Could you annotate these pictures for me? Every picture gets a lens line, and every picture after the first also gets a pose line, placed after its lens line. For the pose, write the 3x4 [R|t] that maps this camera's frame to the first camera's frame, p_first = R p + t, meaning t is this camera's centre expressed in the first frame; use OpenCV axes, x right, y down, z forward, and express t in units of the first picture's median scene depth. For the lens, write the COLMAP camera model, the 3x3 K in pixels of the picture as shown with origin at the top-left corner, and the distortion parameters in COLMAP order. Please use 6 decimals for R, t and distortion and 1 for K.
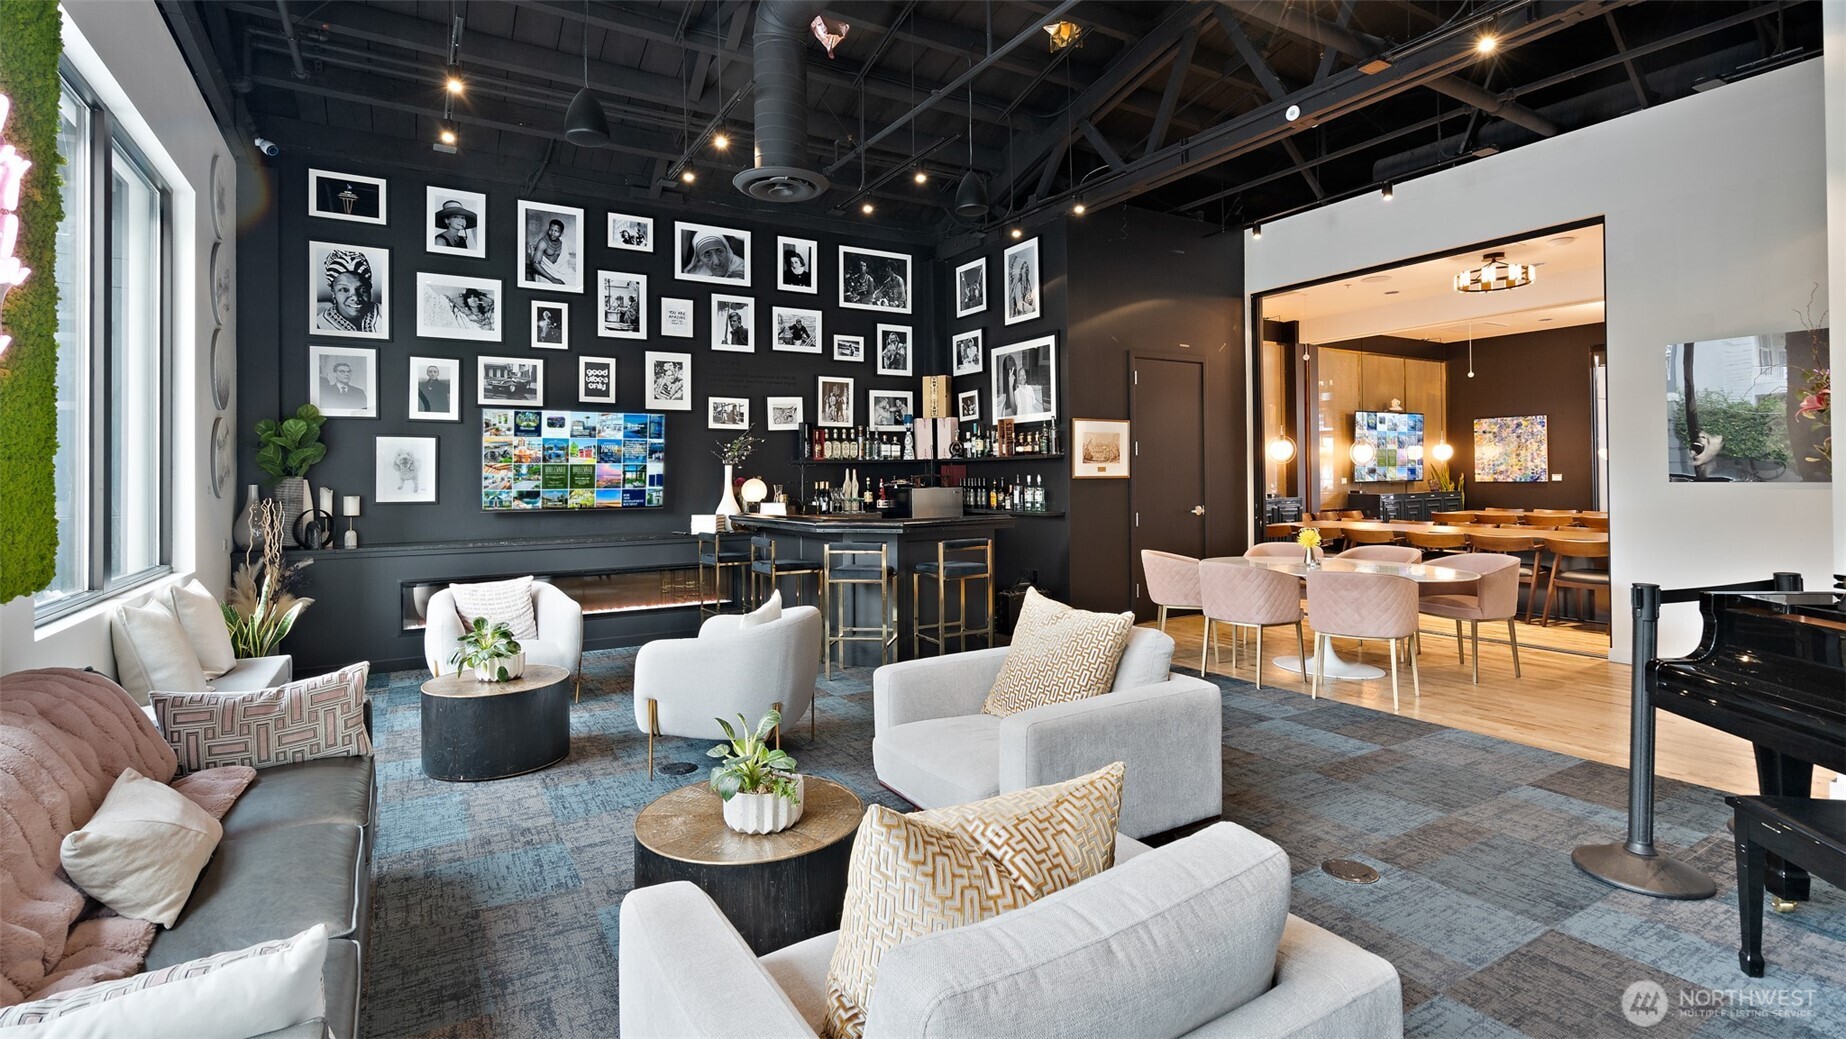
lens RADIAL K [[860.2, 0, 898.8], [0, 860.2, 472.4], [0, 0, 1]] dist [-0.001534, -0.000096]
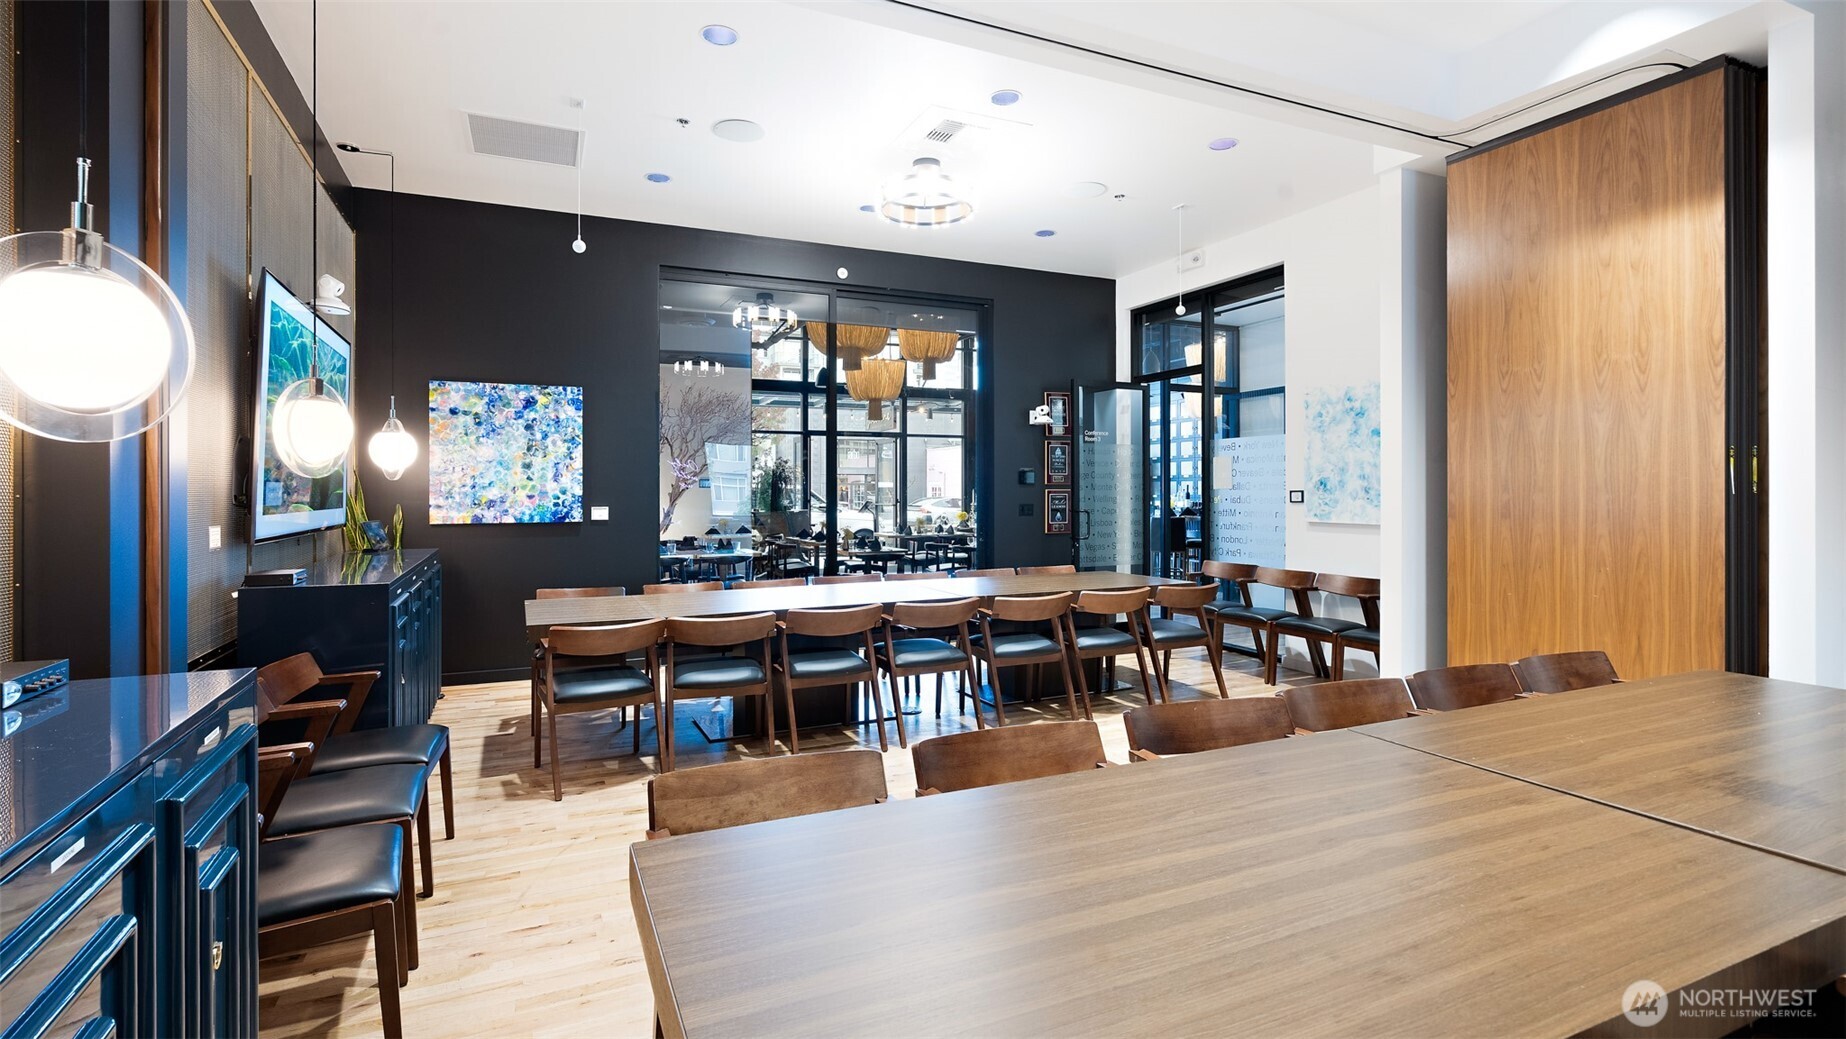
lens RADIAL K [[858.6, 0, 916.6], [0, 858.6, 496.0], [0, 0, 1]] dist [0.001007, 0.000095]
pose [[0.102440, 0.006961, 0.994715, 0.477886], [0.000159, 0.999975, -0.007014, -0.000961], [-0.994739, 0.000876, 0.102437, 1.276831]]
